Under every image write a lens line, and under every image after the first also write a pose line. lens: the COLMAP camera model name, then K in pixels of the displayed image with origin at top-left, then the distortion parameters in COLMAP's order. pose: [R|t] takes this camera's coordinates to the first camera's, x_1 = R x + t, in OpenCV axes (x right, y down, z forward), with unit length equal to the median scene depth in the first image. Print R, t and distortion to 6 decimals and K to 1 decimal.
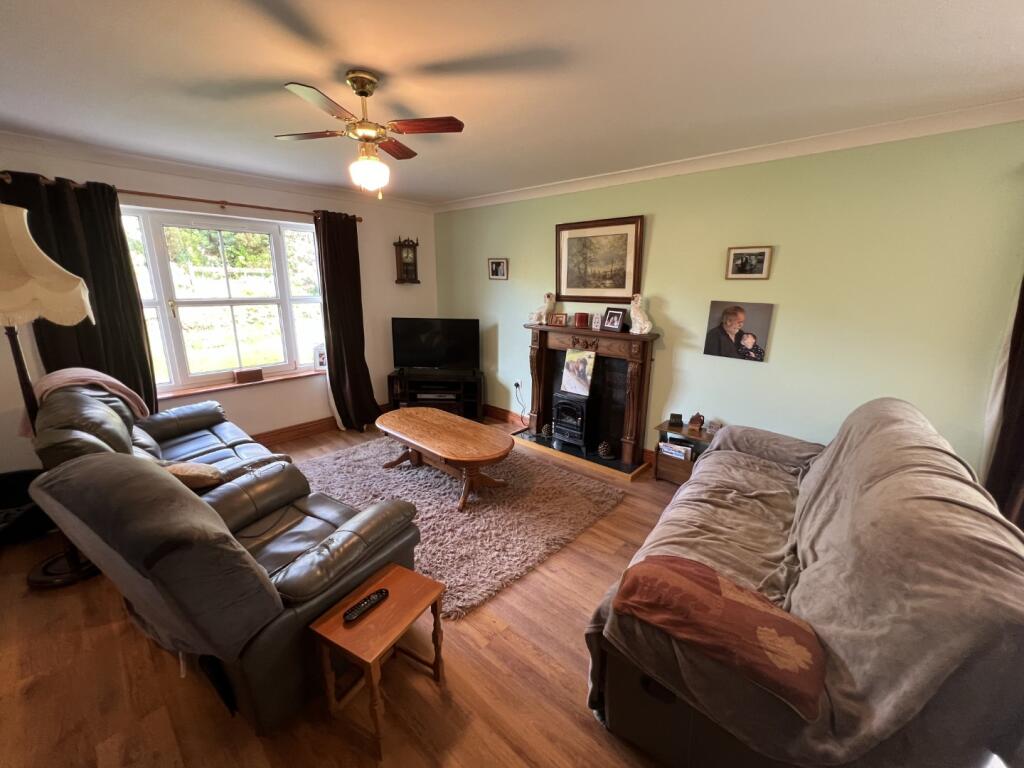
lens RADIAL K [[409.2, 0, 511.4], [0, 409.2, 385.7], [0, 0, 1]] dist [-0.002270, -0.000131]
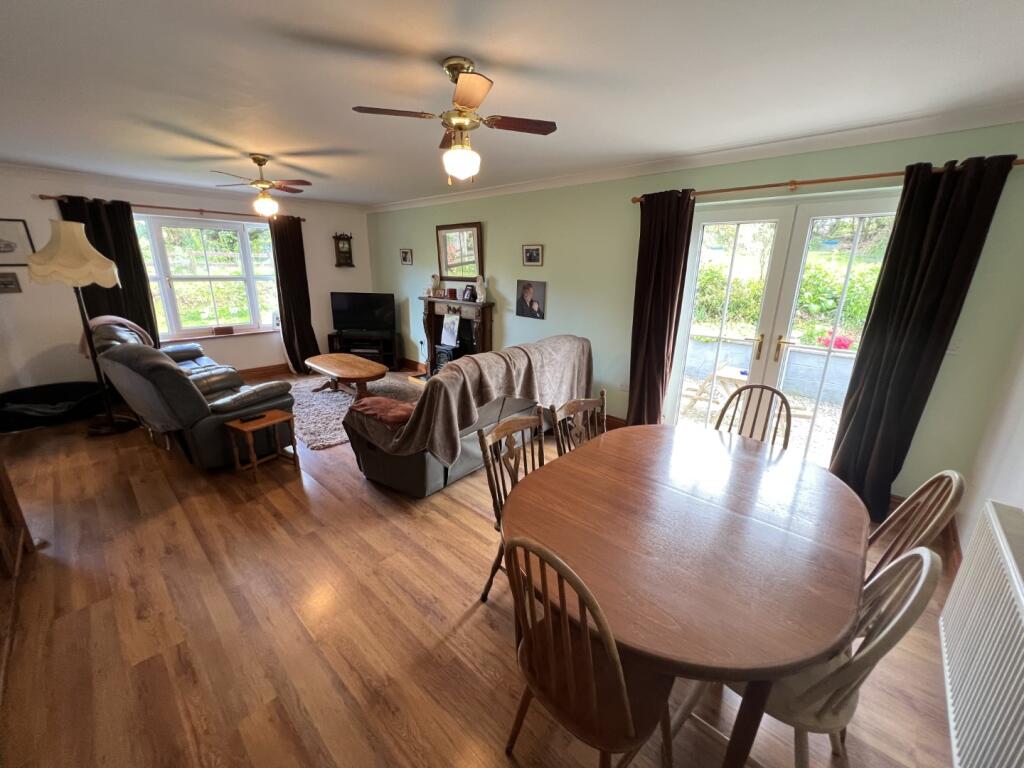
lens RADIAL K [[406.4, 0, 513.3], [0, 406.4, 386.4], [0, 0, 1]] dist [-0.006301, 0.001657]
pose [[0.999875, 0.012784, -0.009320, 0.407788], [-0.012431, 0.999241, 0.036921, 0.110458], [0.009785, -0.036801, 0.999275, -0.437664]]
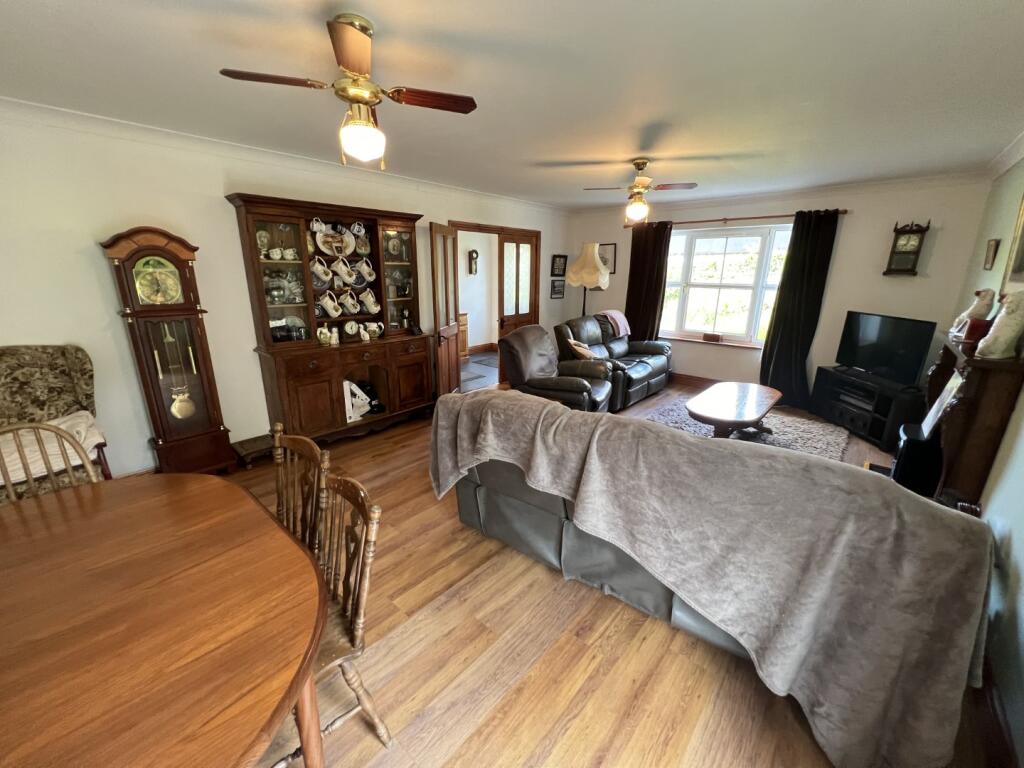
lens RADIAL K [[406.4, 0, 509.9], [0, 406.4, 386.8], [0, 0, 1]] dist [-0.006301, 0.001657]
pose [[0.013098, 0.270031, -0.962762, 0.811416], [-0.254097, 0.932137, 0.257984, -0.052383], [0.967090, 0.241256, 0.080824, 0.239556]]
